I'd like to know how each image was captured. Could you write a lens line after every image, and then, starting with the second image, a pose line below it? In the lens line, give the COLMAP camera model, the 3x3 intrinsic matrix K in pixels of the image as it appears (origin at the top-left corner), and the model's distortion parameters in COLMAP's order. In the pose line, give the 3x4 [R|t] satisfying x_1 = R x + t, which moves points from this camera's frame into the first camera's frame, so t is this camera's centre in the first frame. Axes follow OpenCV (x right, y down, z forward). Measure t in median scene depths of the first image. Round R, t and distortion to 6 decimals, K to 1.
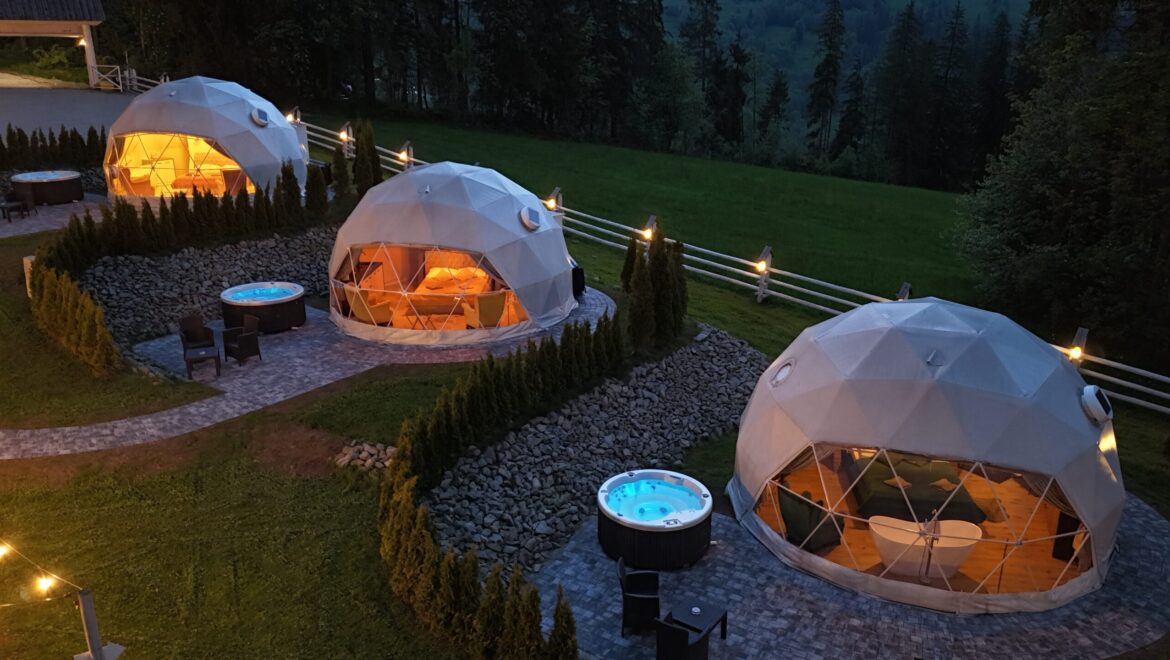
lens RADIAL K [[858.2, 0, 585.0], [0, 858.2, 330.0], [0, 0, 1]] dist [0.086902, -0.084687]
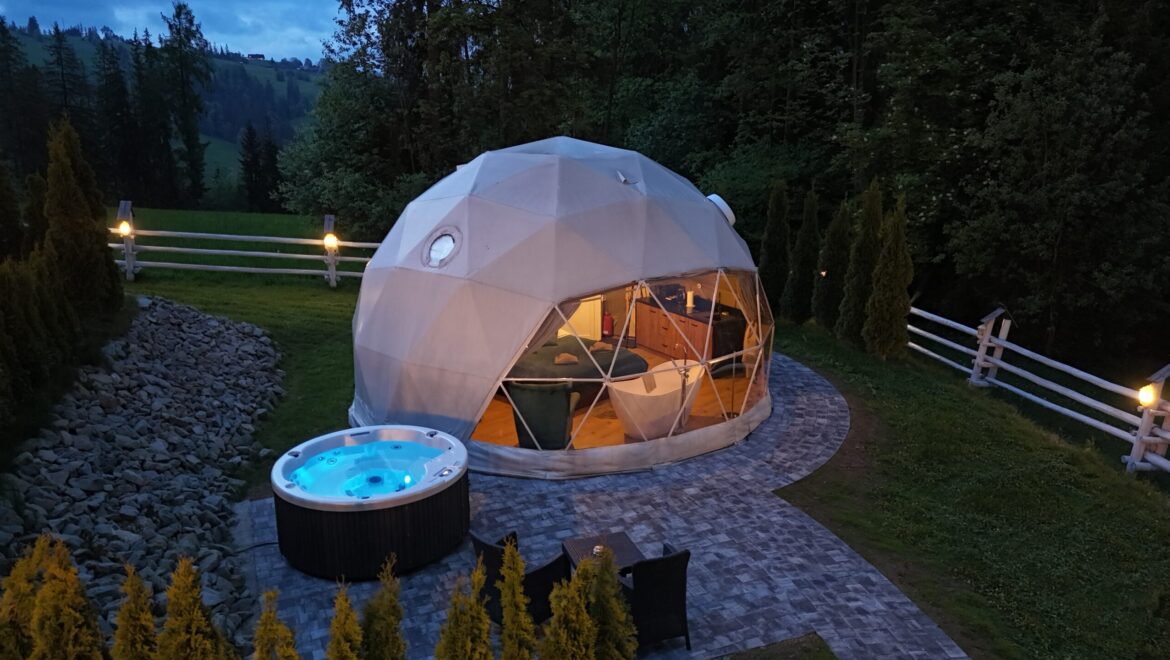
lens RADIAL K [[858.2, 0, 585.0], [0, 858.2, 330.0], [0, 0, 1]] dist [0.086902, -0.084687]
pose [[0.591685, -0.212362, 0.777696, -0.209435], [0.253824, 0.964692, 0.070310, 0.073664], [-0.765168, 0.155796, 0.624696, 0.361155]]
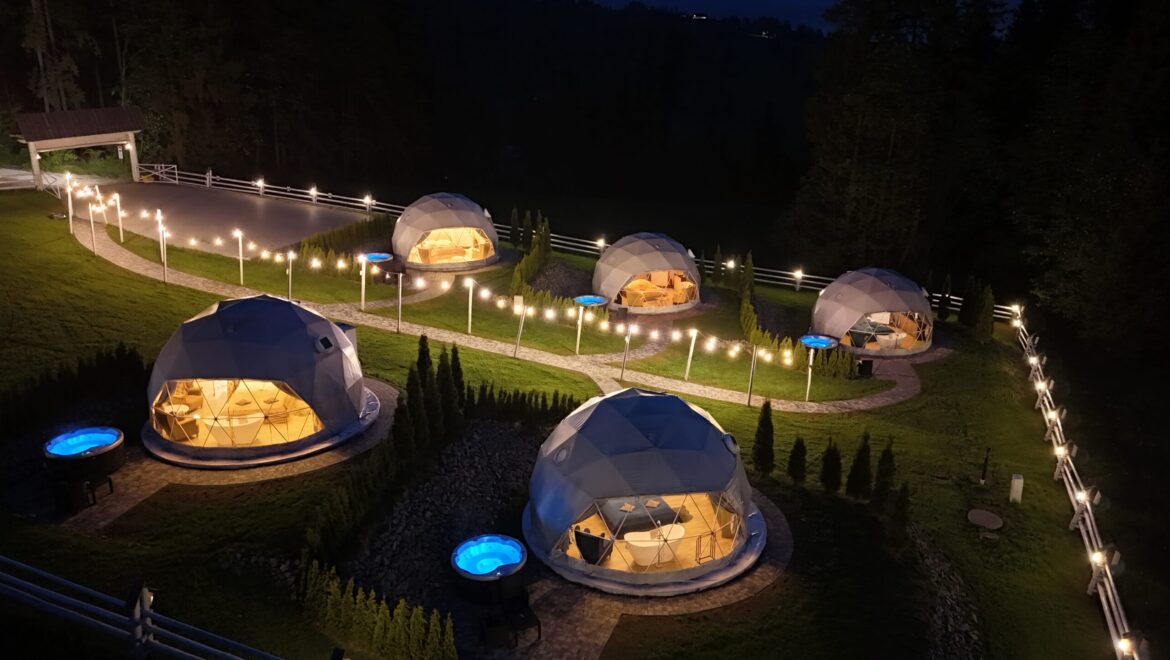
lens RADIAL K [[858.2, 0, 585.0], [0, 858.2, 330.0], [0, 0, 1]] dist [0.086902, -0.084687]
pose [[0.890957, -0.138904, 0.432321, -1.450965], [0.139039, 0.989787, 0.031476, -0.041980], [-0.432278, 0.032065, 0.901170, -1.031106]]
